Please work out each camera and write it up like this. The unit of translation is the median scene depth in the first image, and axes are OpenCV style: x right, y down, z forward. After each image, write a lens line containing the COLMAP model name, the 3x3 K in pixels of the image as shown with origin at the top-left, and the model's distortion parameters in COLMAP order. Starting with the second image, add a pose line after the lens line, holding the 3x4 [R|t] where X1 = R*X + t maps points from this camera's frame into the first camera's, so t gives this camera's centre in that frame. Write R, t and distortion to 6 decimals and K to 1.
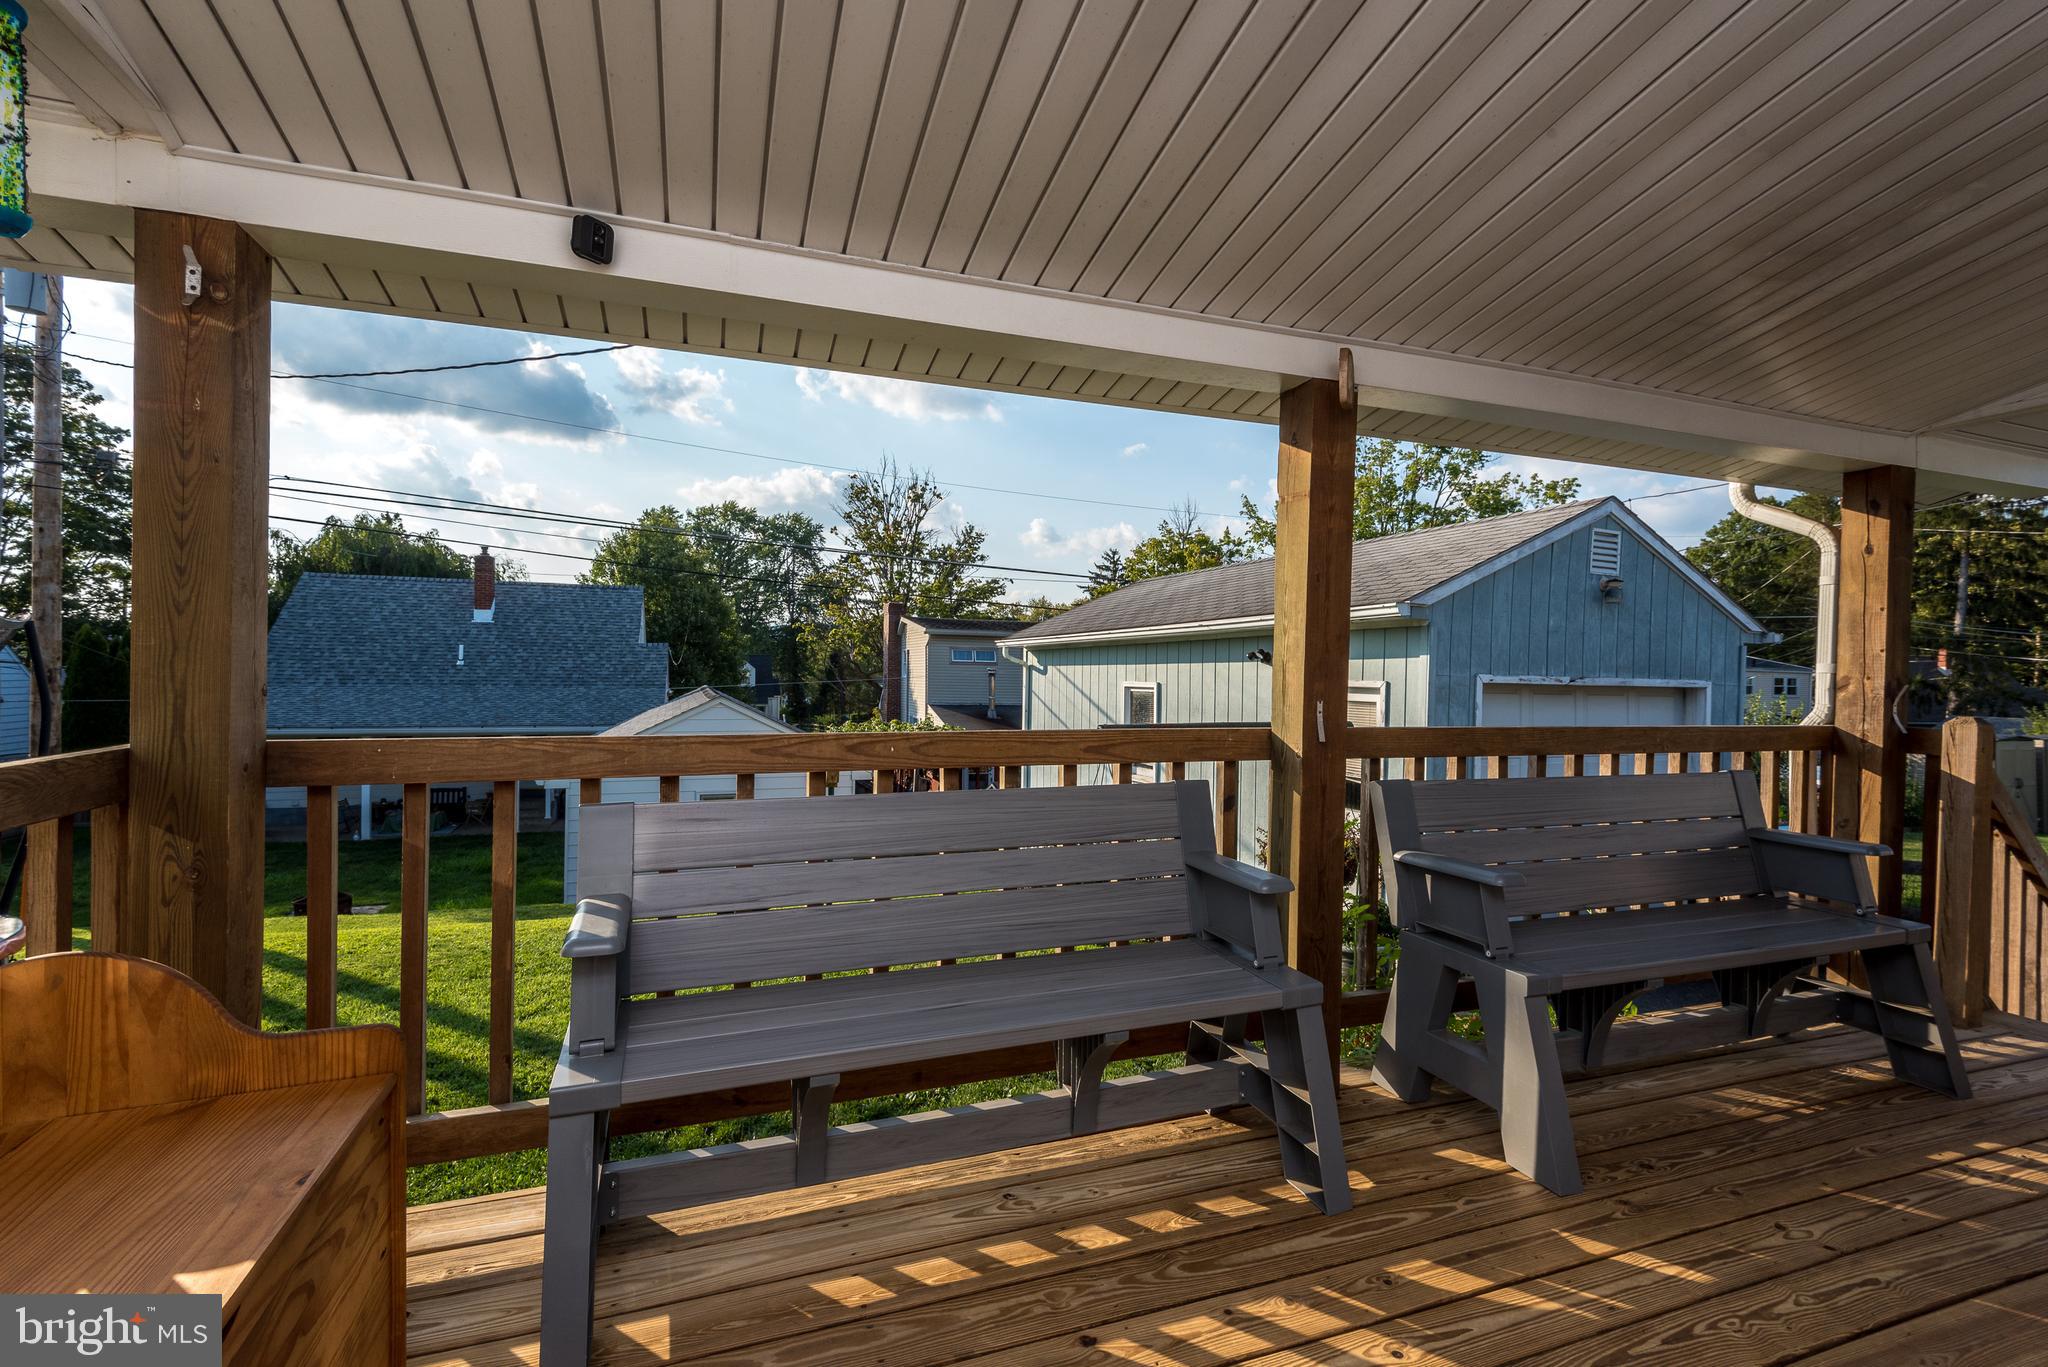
lens RADIAL K [[930.1, 0, 1024.0], [0, 930.1, 683.5], [0, 0, 1]] dist [-0.000155, -0.000007]
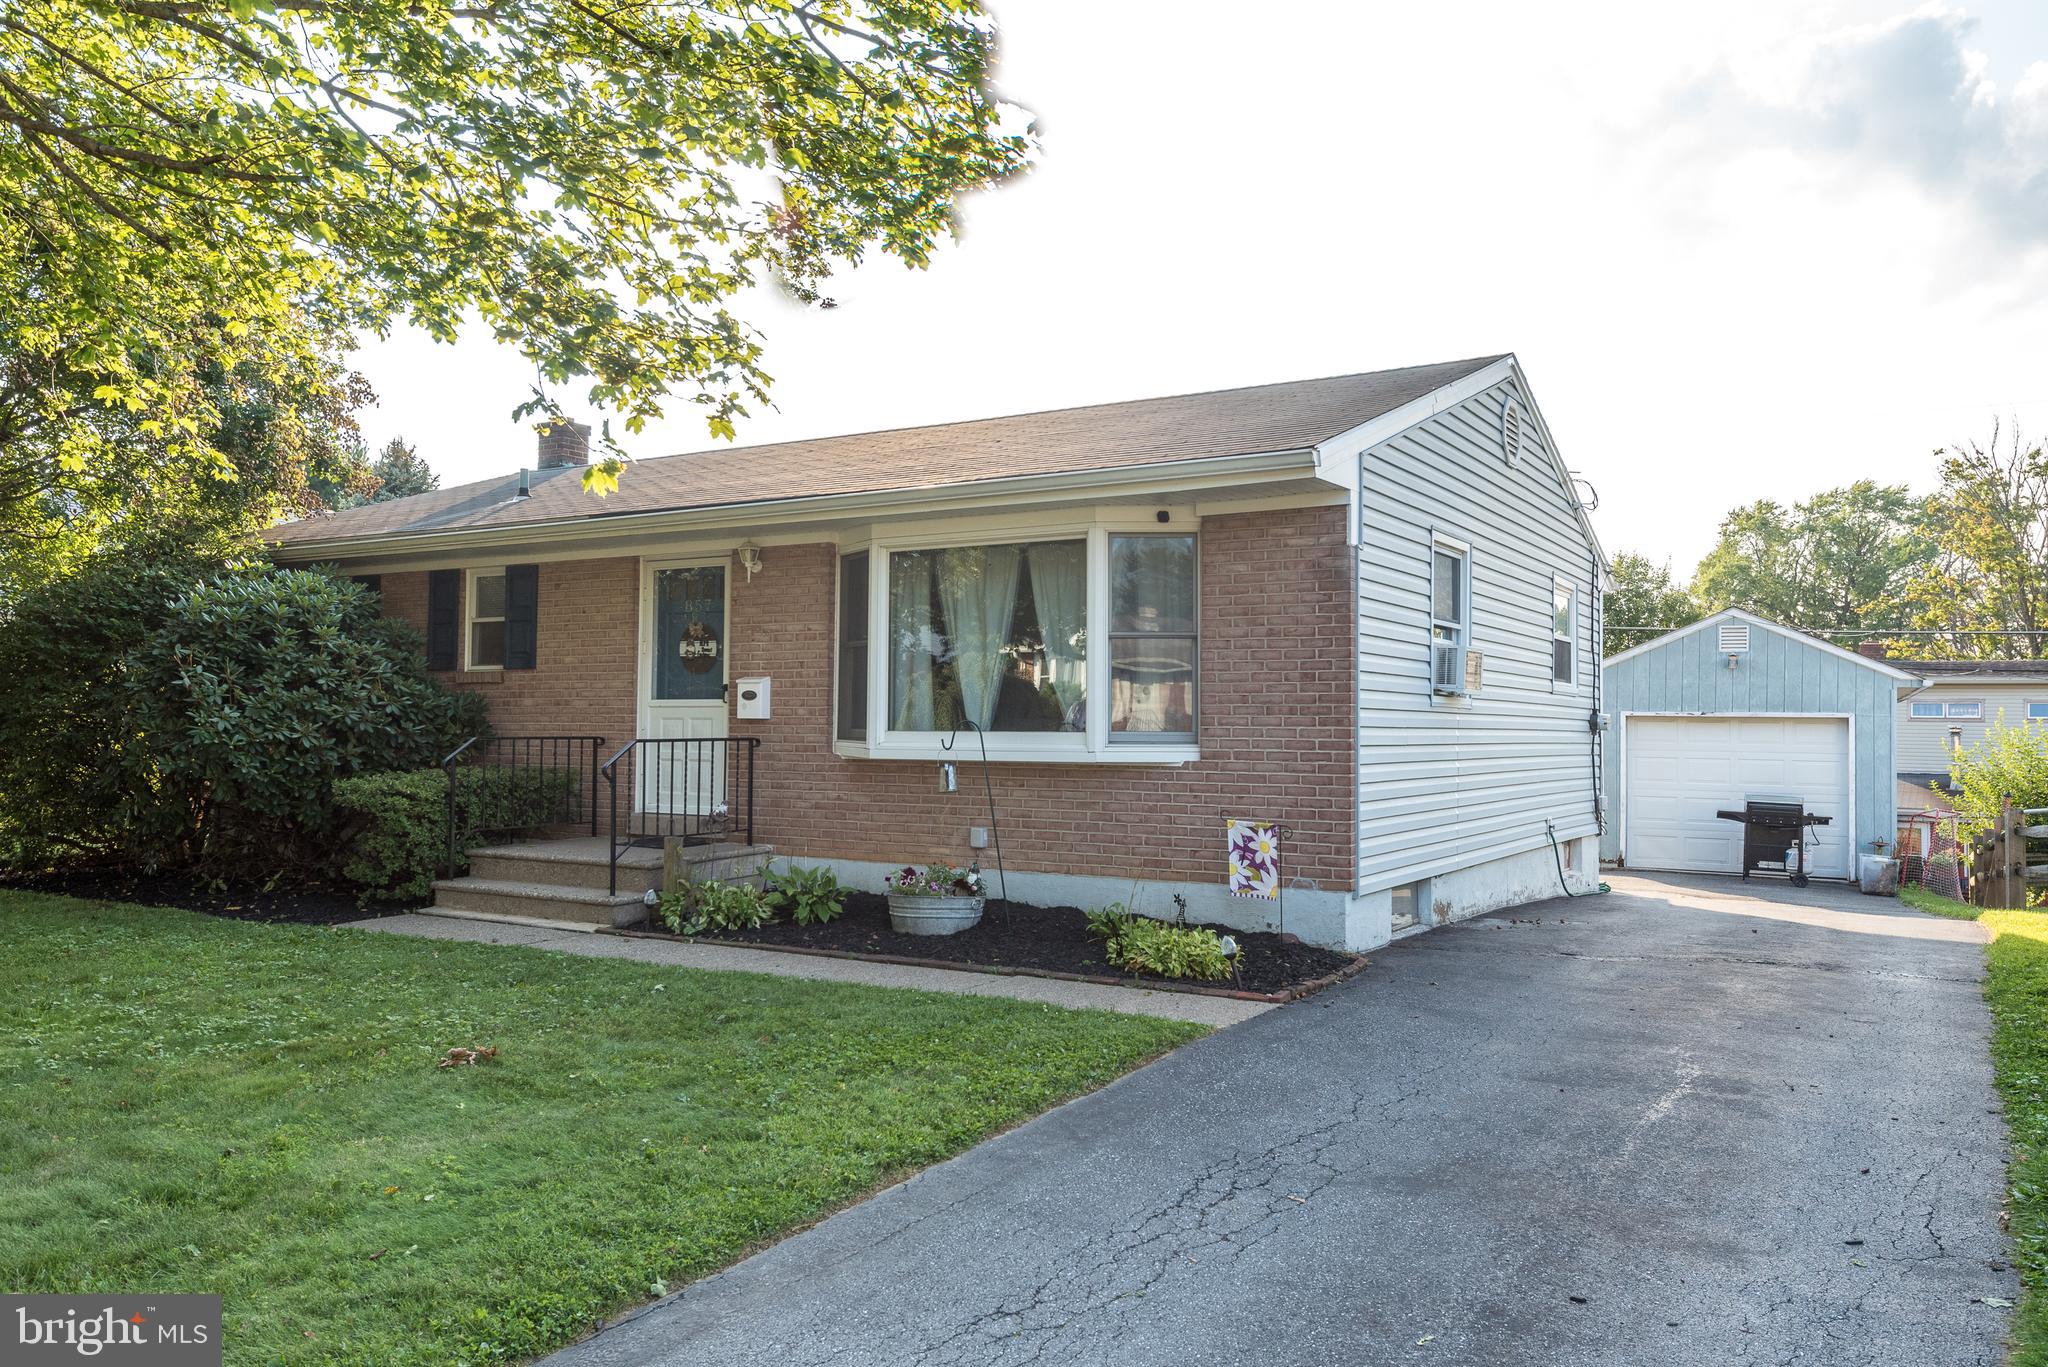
lens RADIAL K [[1544.7, 0, 1024.0], [0, 1544.7, 683.5], [0, 0, 1]] dist [0.000512, -0.000638]
pose [[0.632004, -0.034219, -0.774210, 0.147791], [-0.009203, 0.998623, -0.051650, 0.007419], [0.774911, 0.039768, 0.630818, -0.133250]]
